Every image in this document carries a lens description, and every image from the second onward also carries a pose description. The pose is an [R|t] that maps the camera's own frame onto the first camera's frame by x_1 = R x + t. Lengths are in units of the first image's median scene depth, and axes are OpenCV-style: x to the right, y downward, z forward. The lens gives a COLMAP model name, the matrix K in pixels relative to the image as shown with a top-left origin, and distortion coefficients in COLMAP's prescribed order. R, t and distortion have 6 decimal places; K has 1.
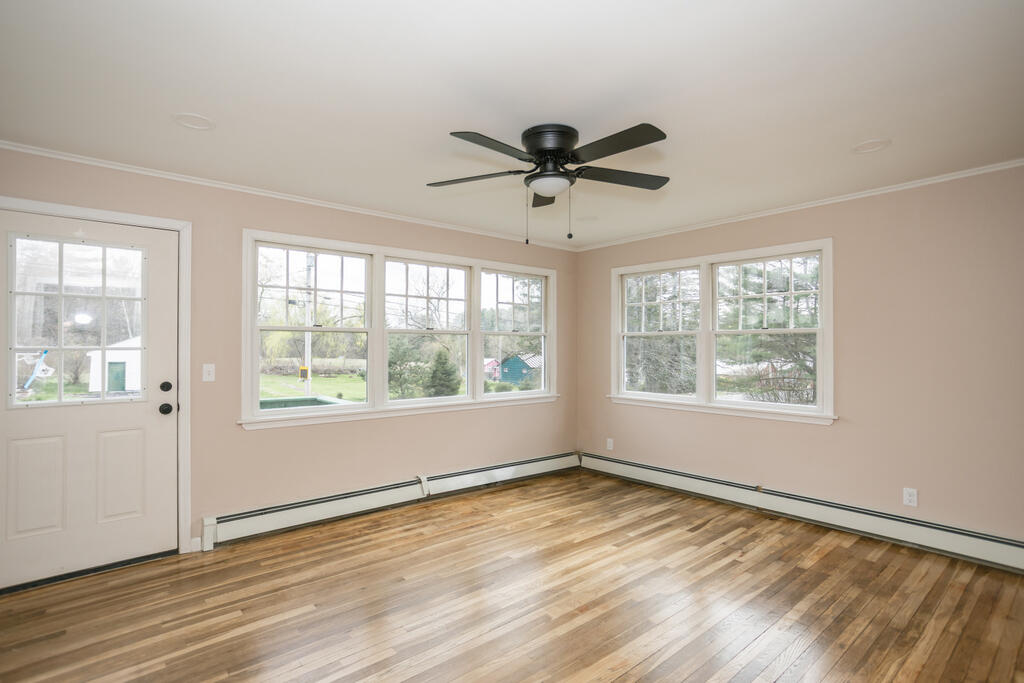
lens RADIAL K [[505.8, 0, 513.6], [0, 505.8, 343.6], [0, 0, 1]] dist [-0.032255, 0.015710]
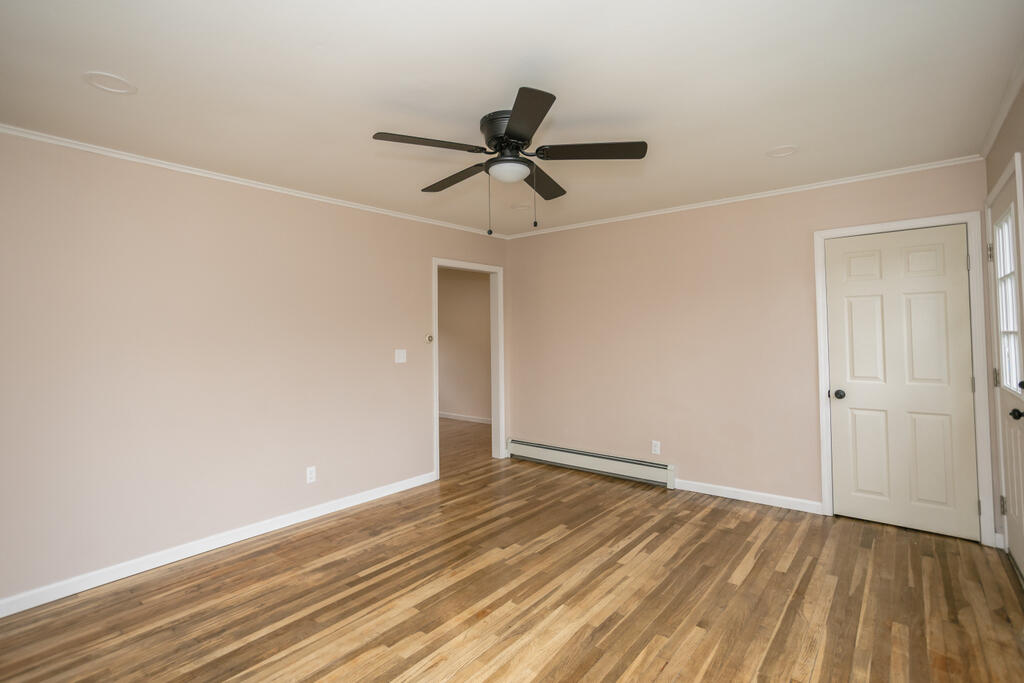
lens RADIAL K [[505.8, 0, 511.6], [0, 505.8, 338.0], [0, 0, 1]] dist [-0.032255, 0.015710]
pose [[-0.983172, 0.017046, -0.181886, 0.252549], [0.016291, 0.999851, 0.005645, -0.010472], [0.181955, 0.002587, -0.983303, 1.984749]]
